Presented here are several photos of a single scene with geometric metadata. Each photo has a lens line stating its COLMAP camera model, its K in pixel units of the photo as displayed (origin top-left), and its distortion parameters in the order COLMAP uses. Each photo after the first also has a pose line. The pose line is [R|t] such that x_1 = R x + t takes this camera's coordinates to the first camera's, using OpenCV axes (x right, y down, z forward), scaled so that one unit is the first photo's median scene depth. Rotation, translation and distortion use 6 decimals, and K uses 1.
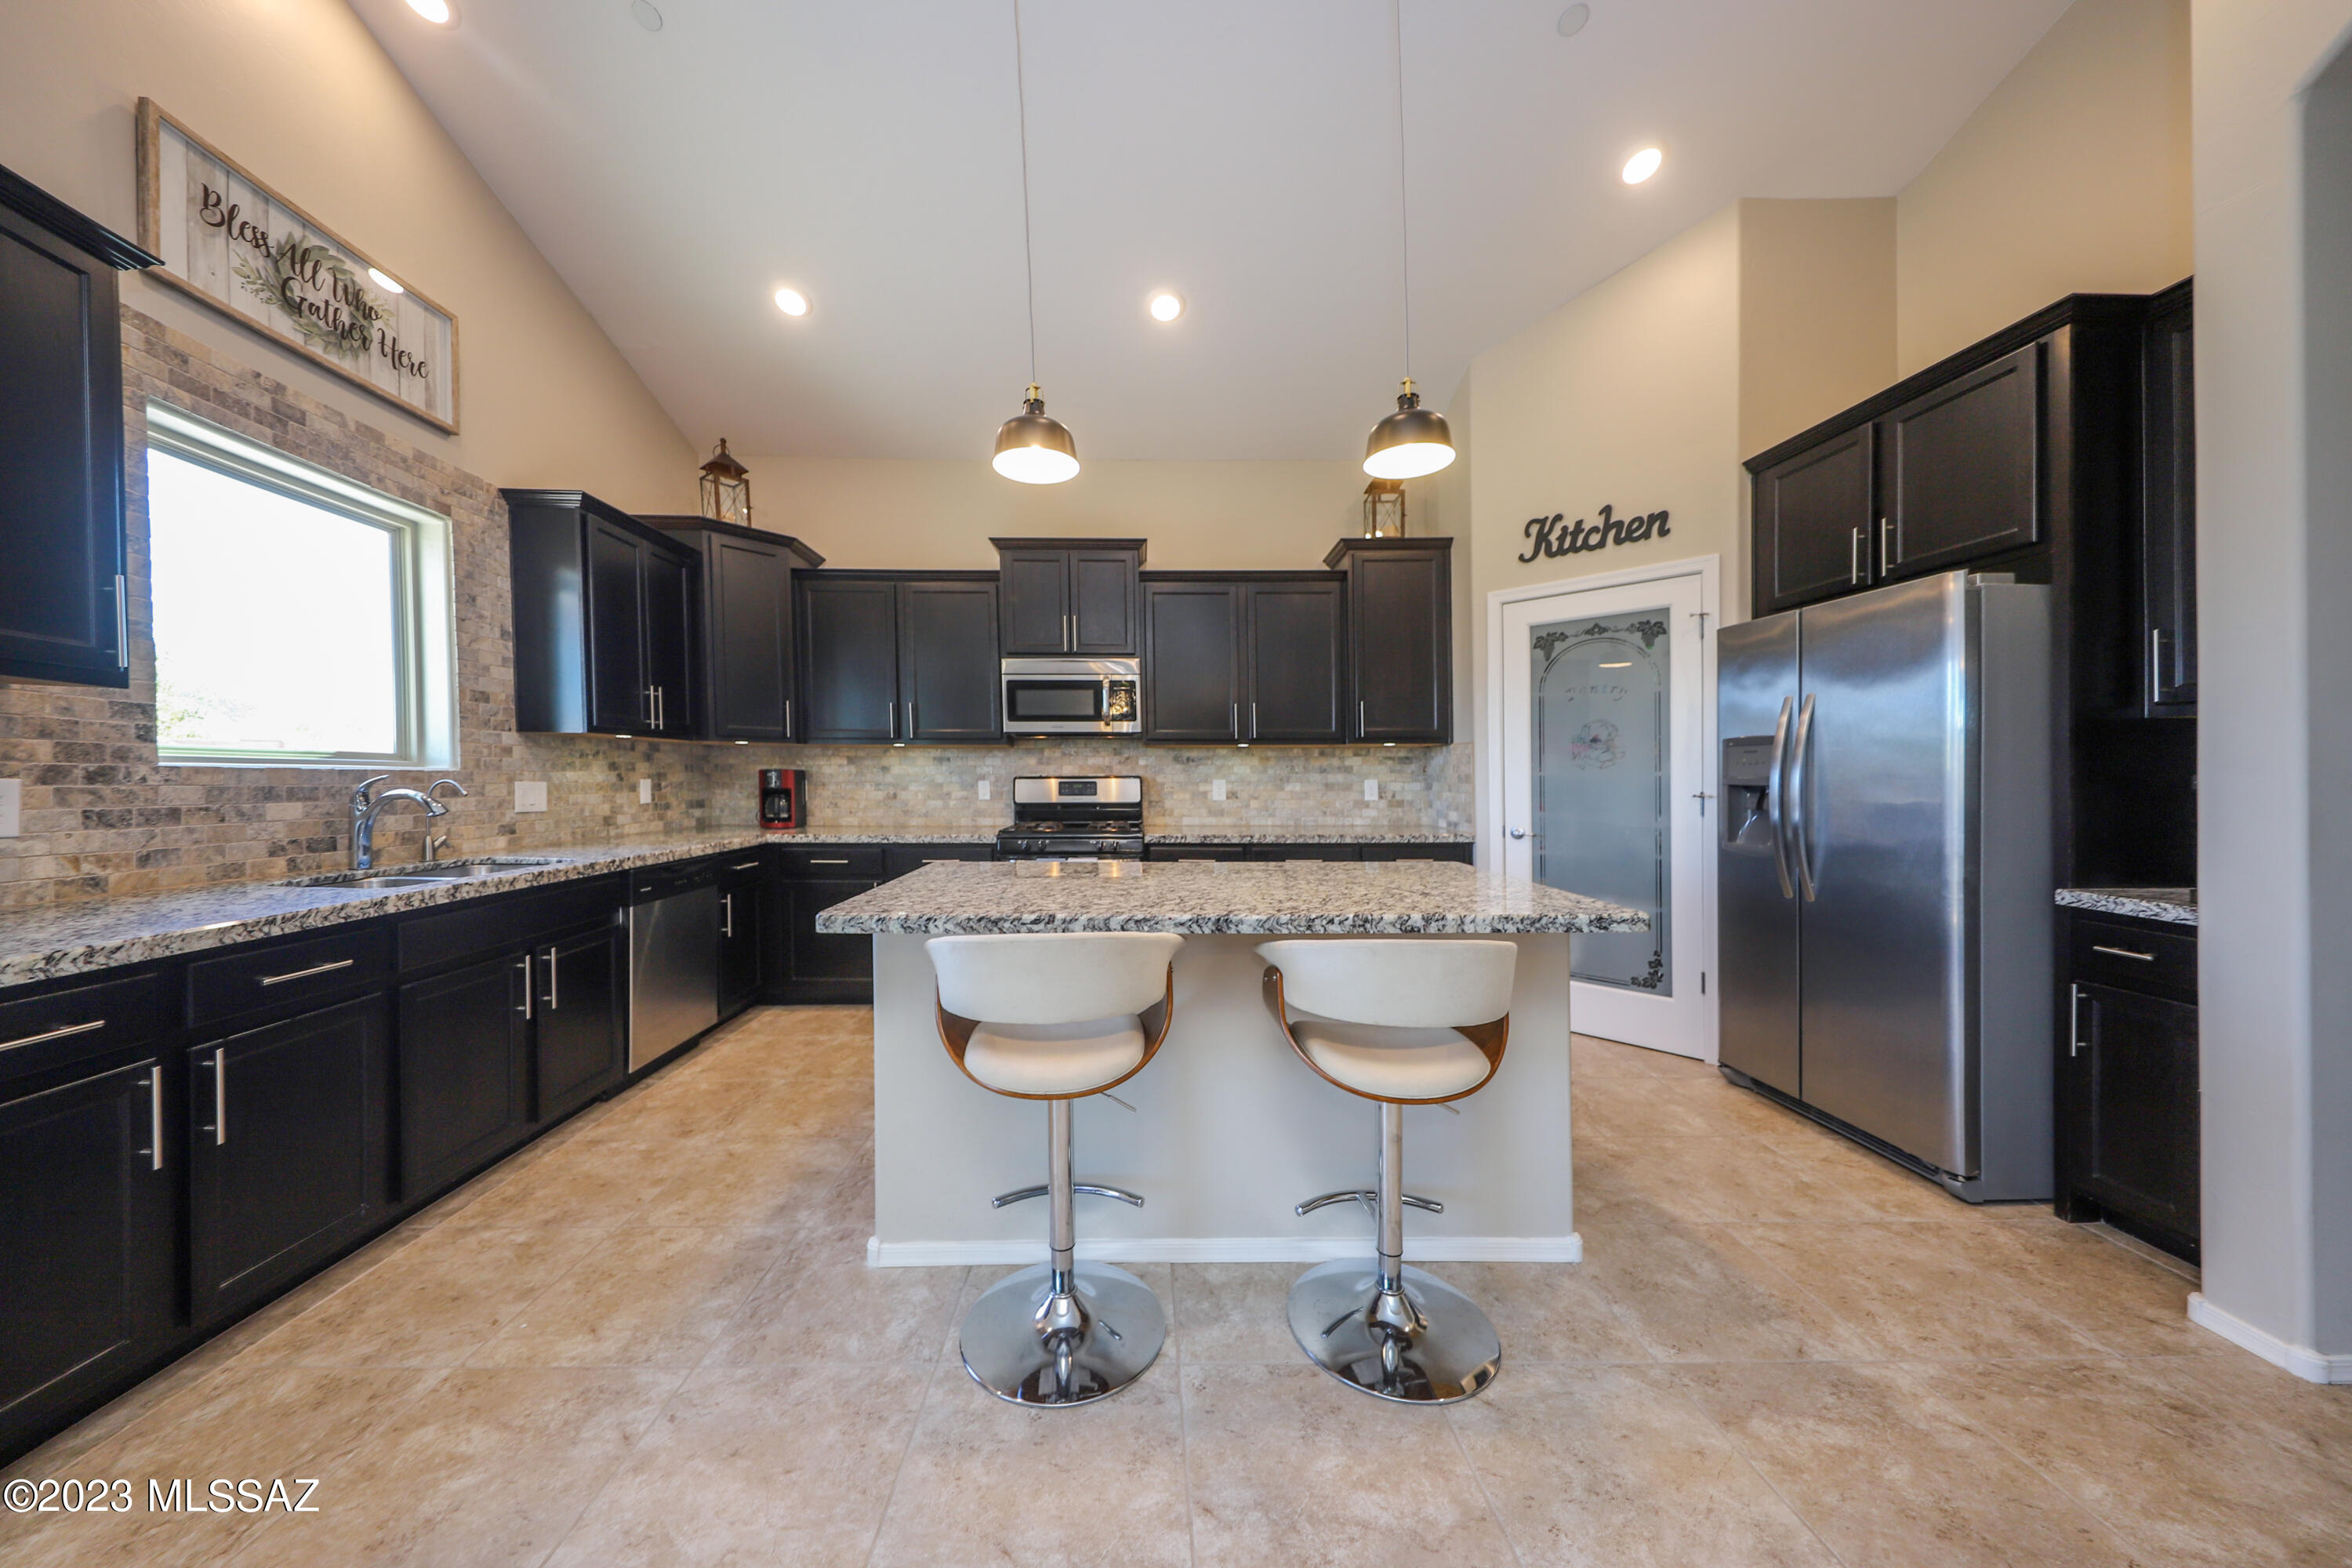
lens RADIAL K [[765.1, 0, 1156.3], [0, 765.1, 819.5], [0, 0, 1]] dist [-0.002419, 0.000345]
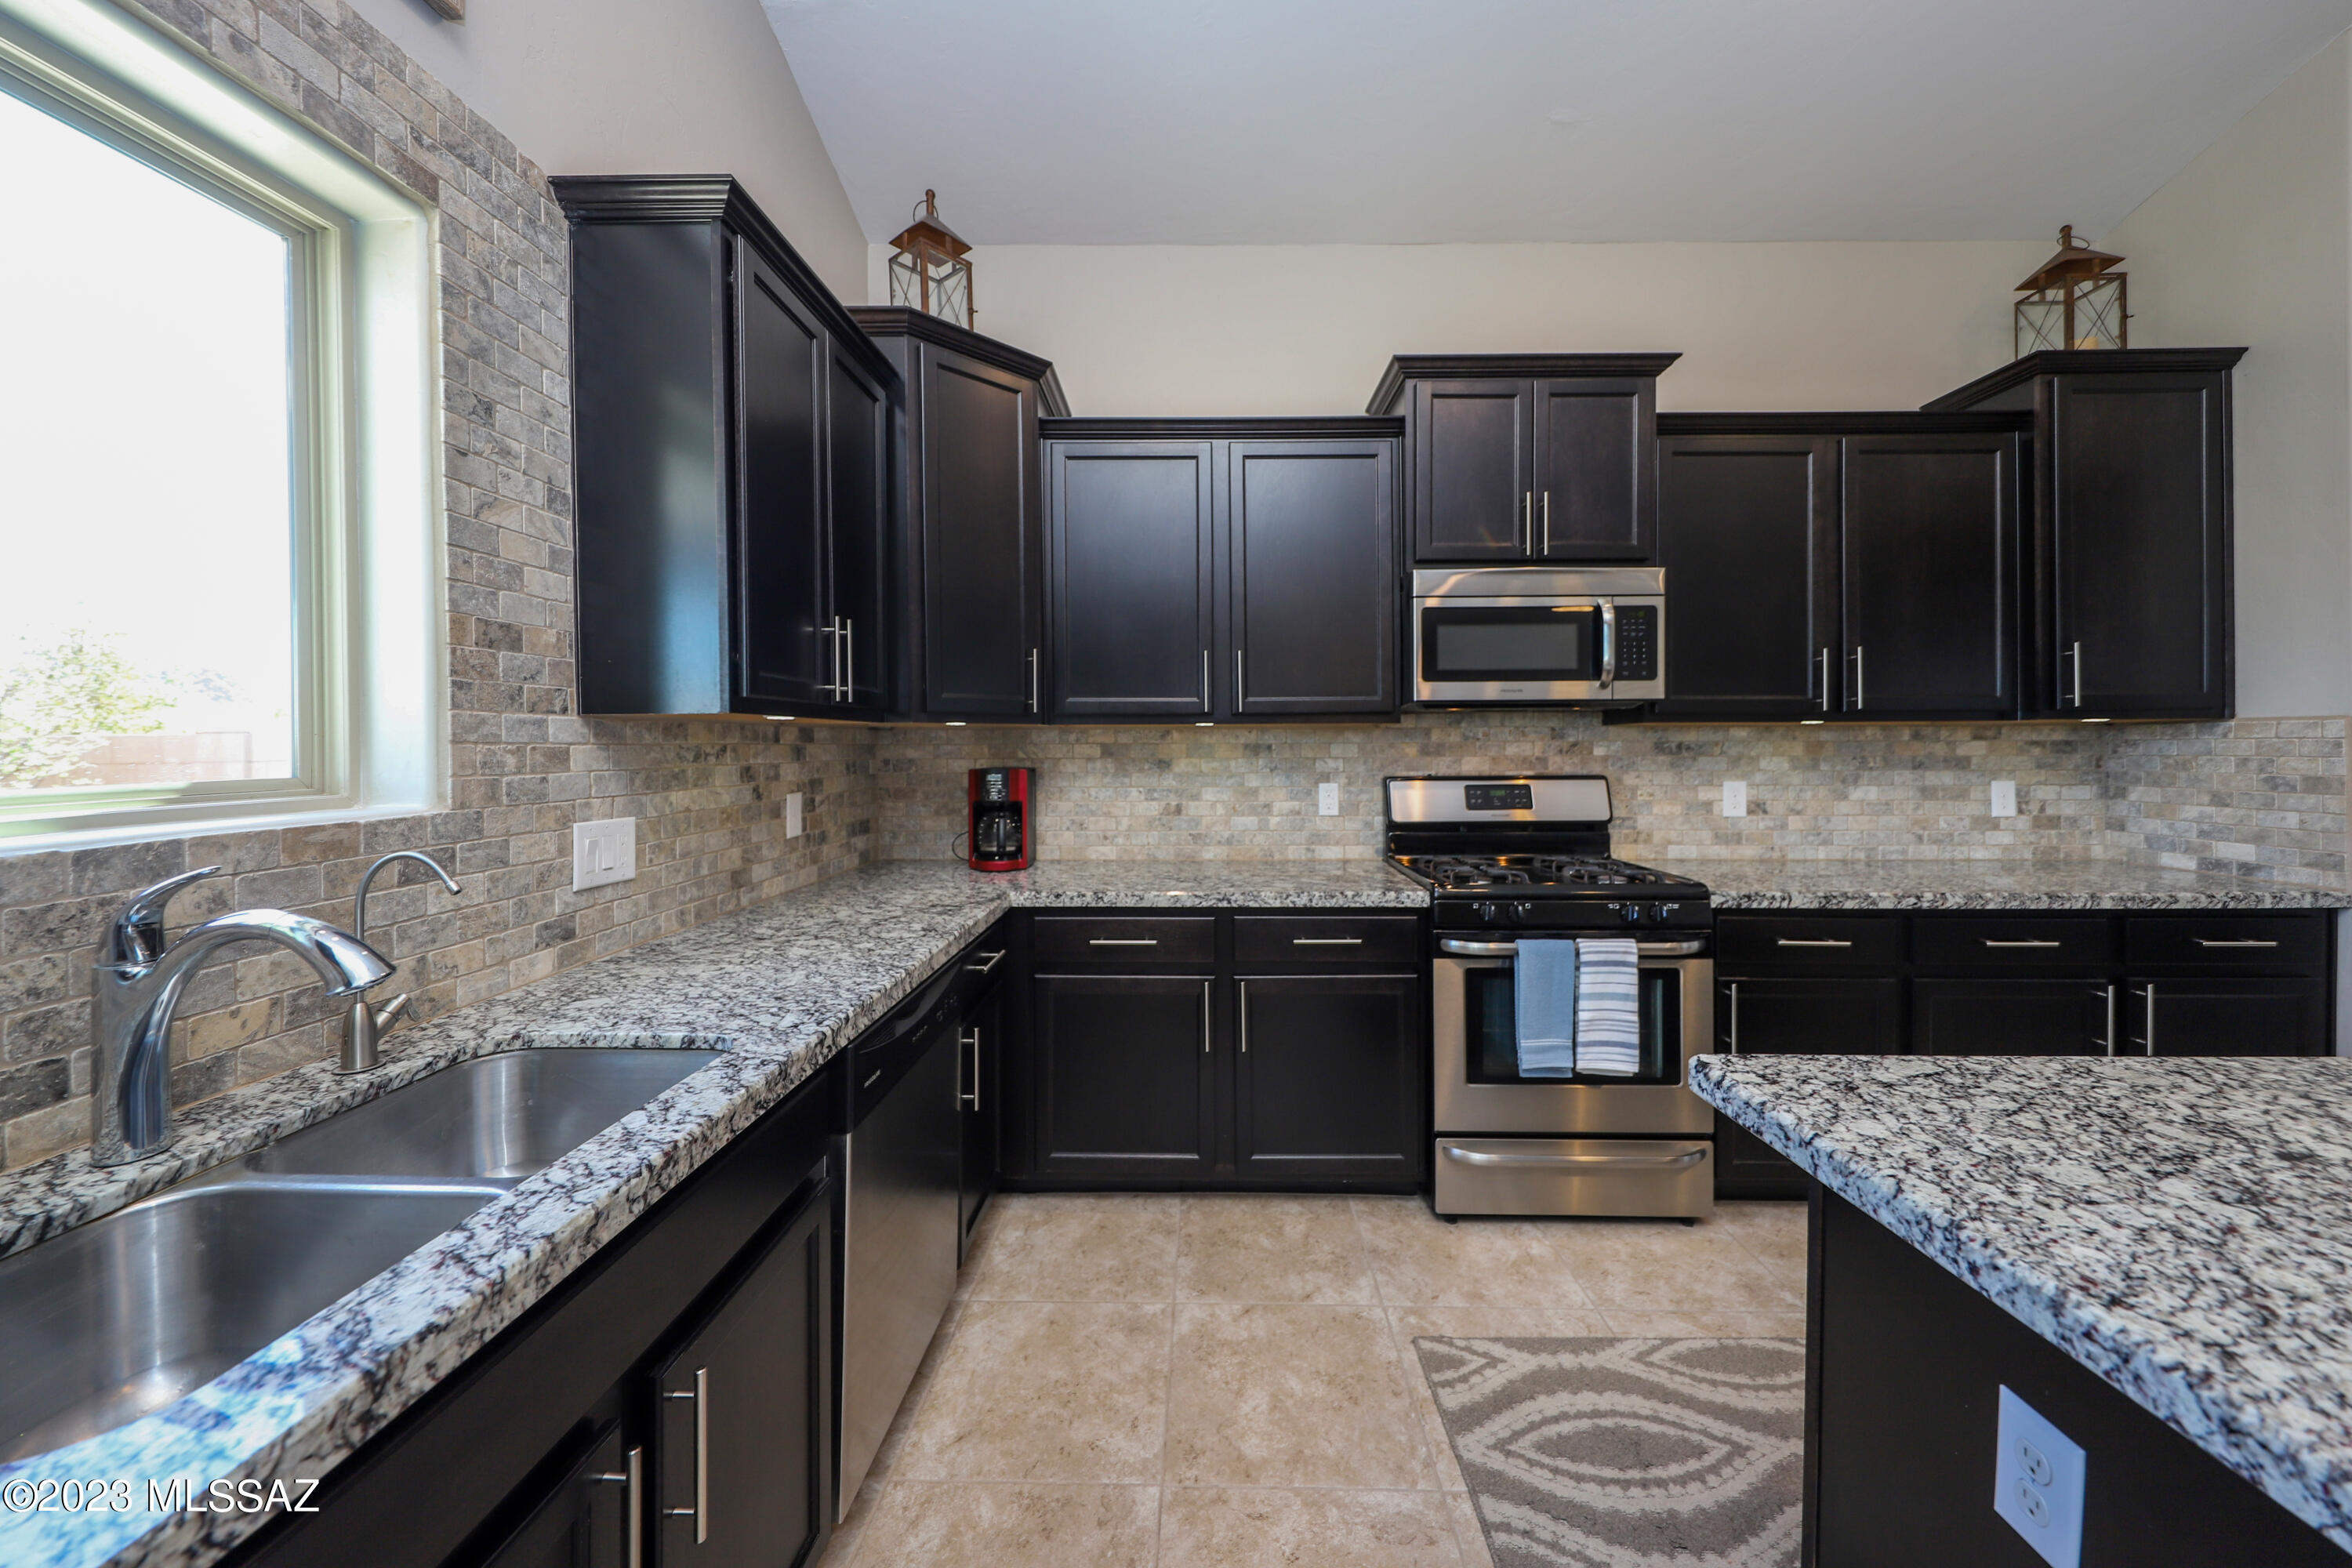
lens RADIAL K [[842.3, 0, 1195.7], [0, 842.3, 773.5], [0, 0, 1]] dist [-0.002573, 0.001744]
pose [[0.999657, -0.002264, -0.026076, -0.355794], [0.001891, 0.999896, -0.014317, -0.056111], [0.026106, 0.014263, 0.999557, 0.396762]]
